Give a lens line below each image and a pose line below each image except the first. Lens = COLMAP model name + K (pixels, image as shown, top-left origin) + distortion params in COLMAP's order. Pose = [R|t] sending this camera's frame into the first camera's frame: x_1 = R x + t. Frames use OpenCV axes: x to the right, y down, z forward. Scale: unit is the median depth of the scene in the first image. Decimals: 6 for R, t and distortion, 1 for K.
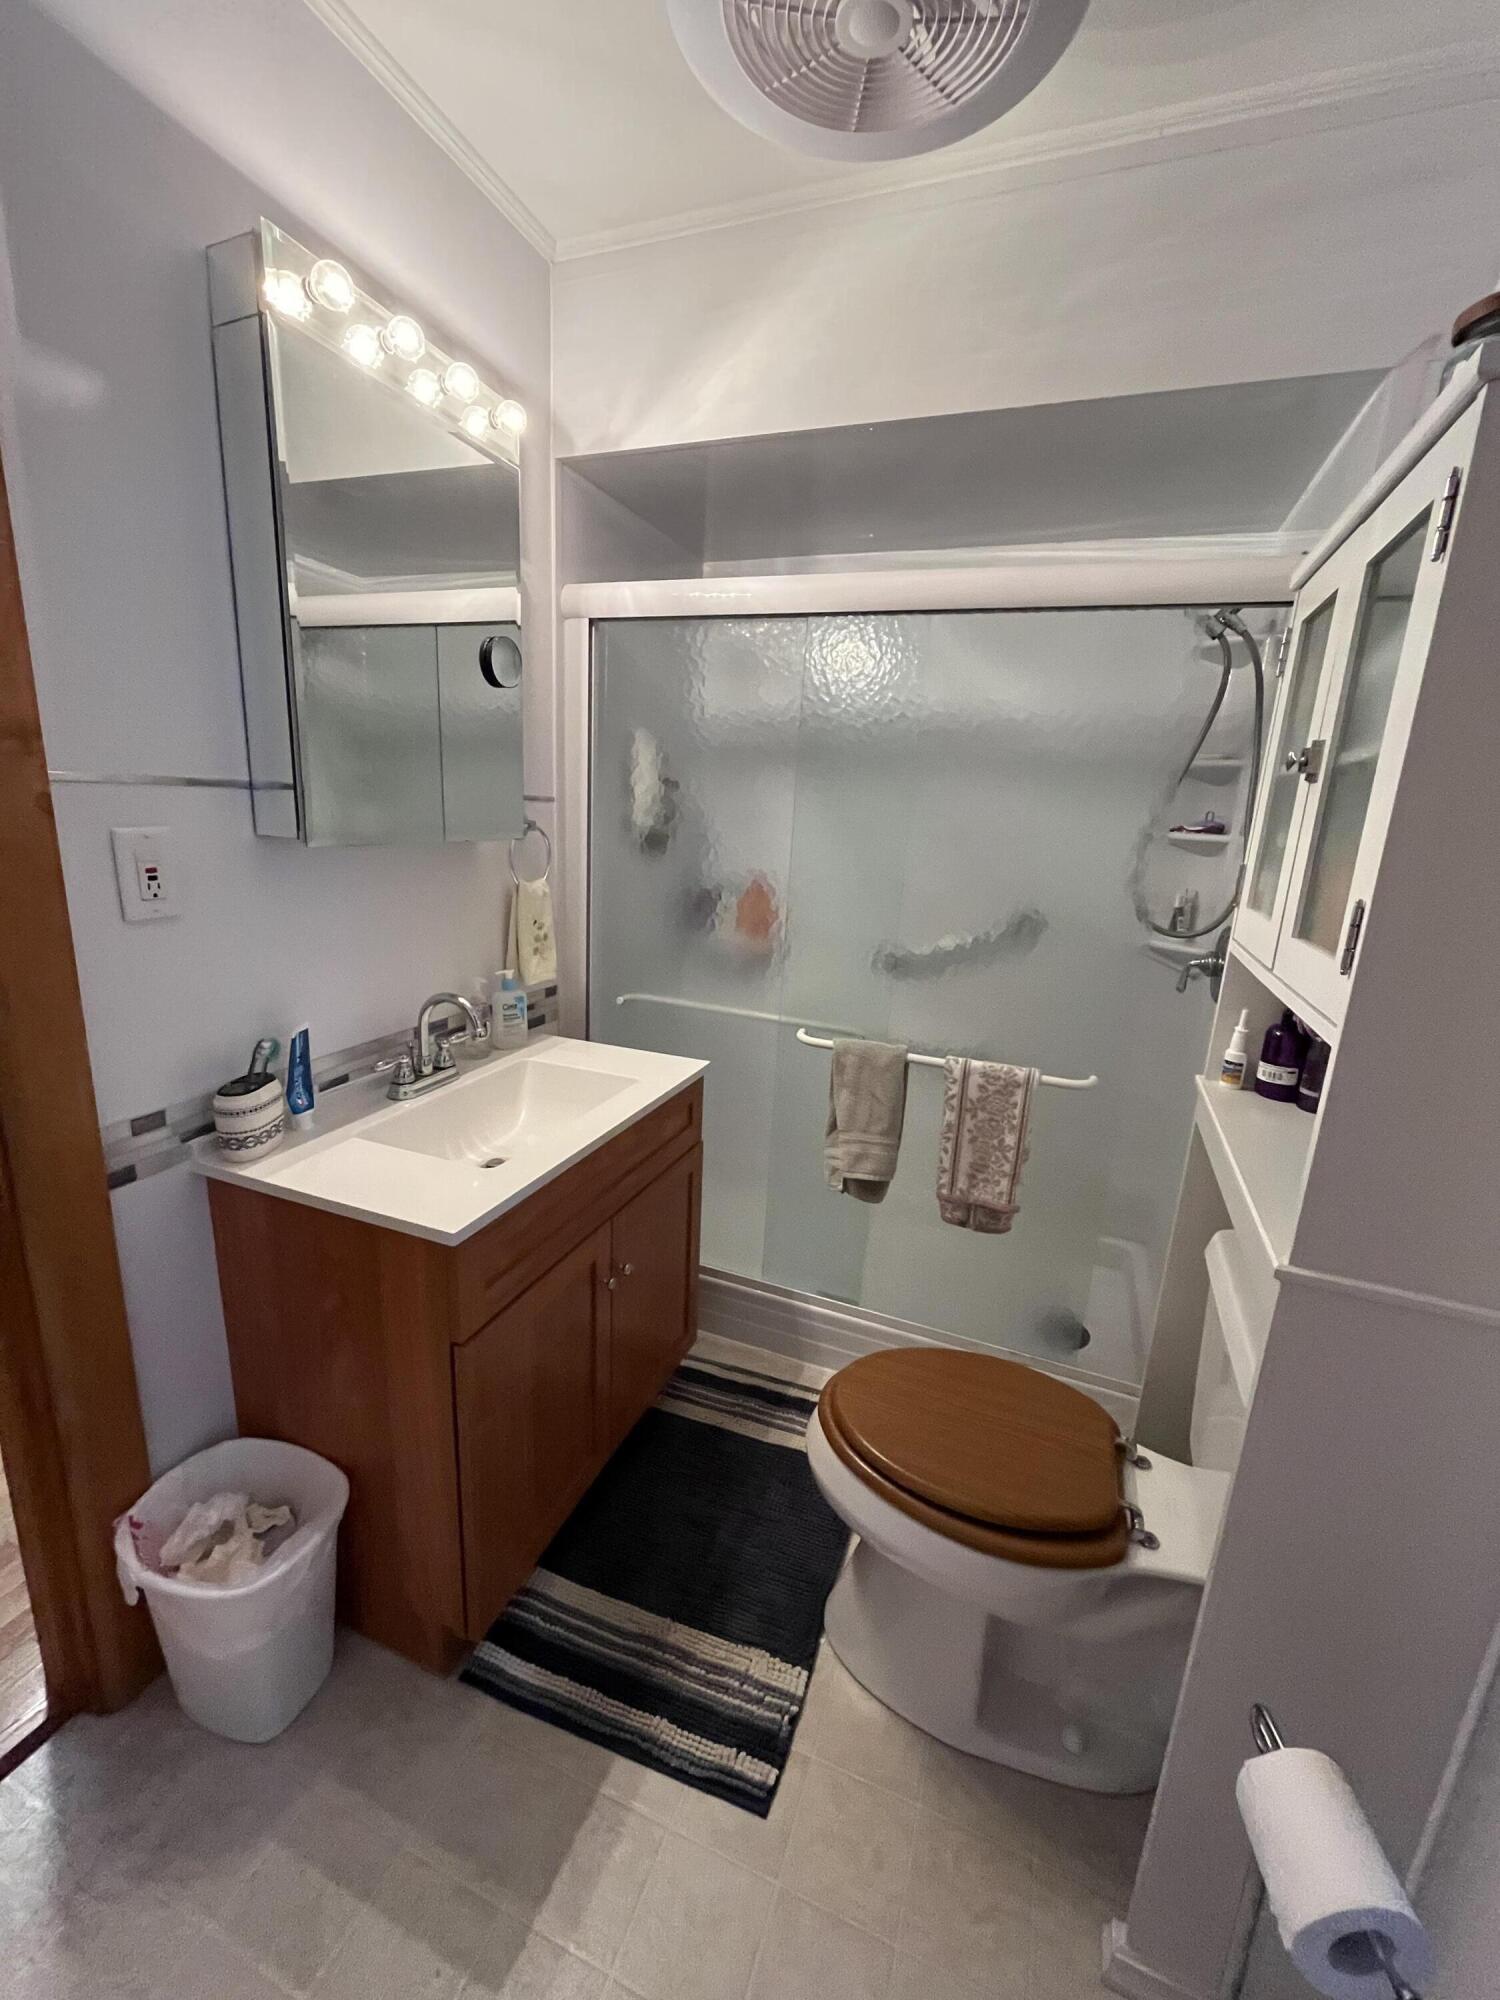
lens RADIAL K [[812.0, 0, 760.8], [0, 812.0, 997.8], [0, 0, 1]] dist [0.000426, 0.000264]
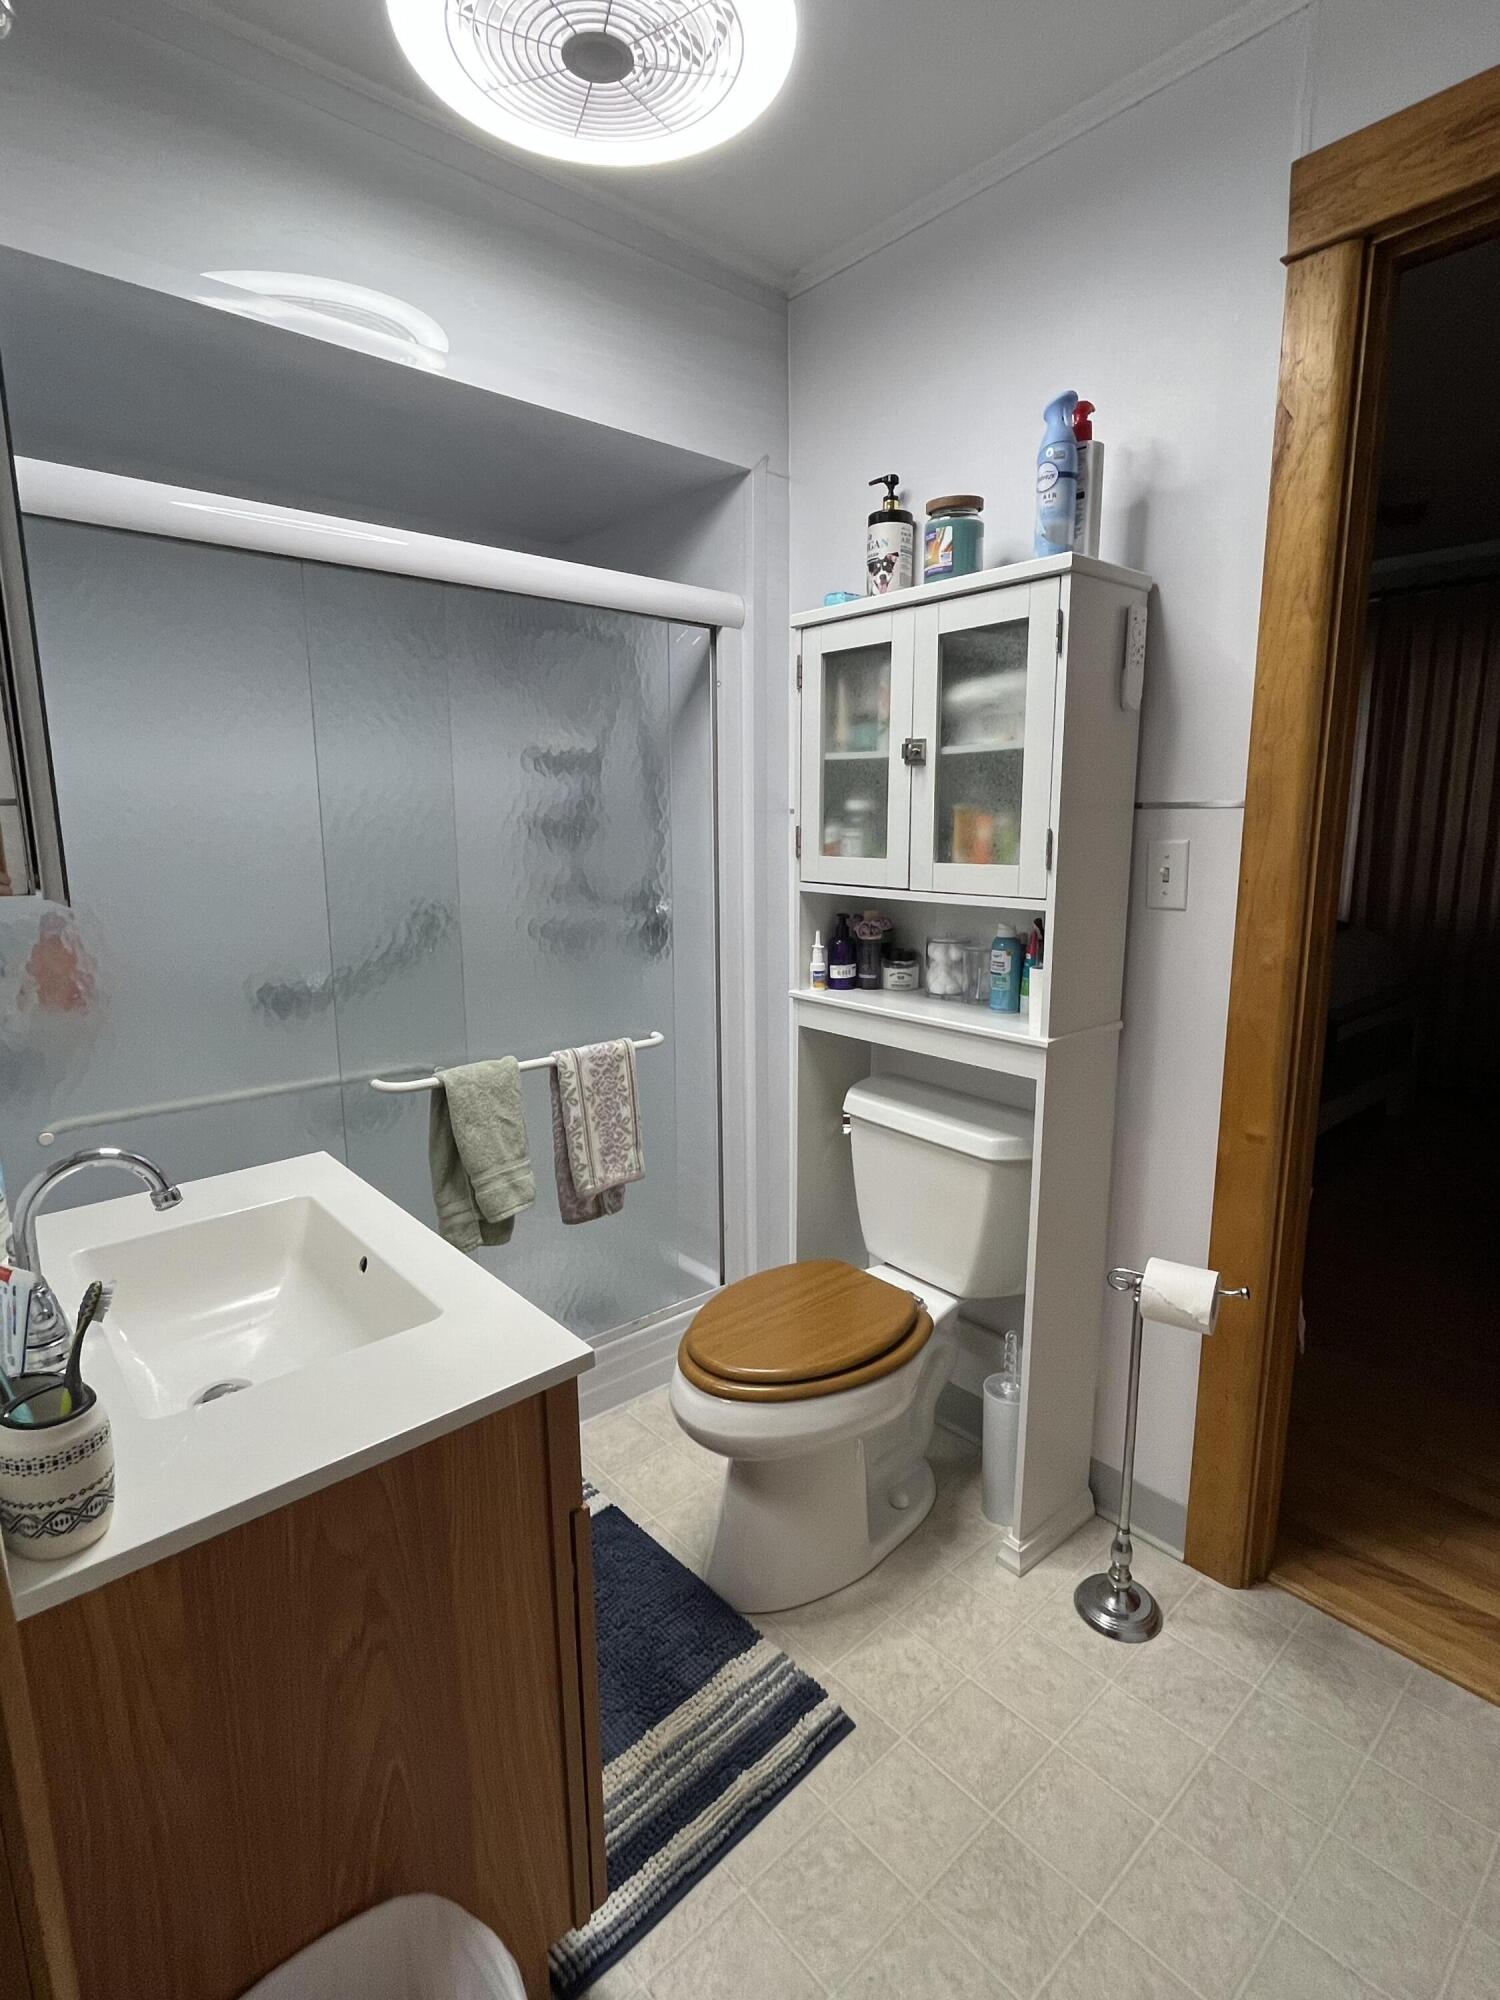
lens RADIAL K [[978.4, 0, 757.5], [0, 978.4, 996.2], [0, 0, 1]] dist [-0.006306, -0.001329]
pose [[0.456568, -0.212290, 0.863990, -0.847445], [0.238098, 0.964848, 0.111252, -0.083707], [-0.857237, 0.154920, 0.491065, 0.290010]]
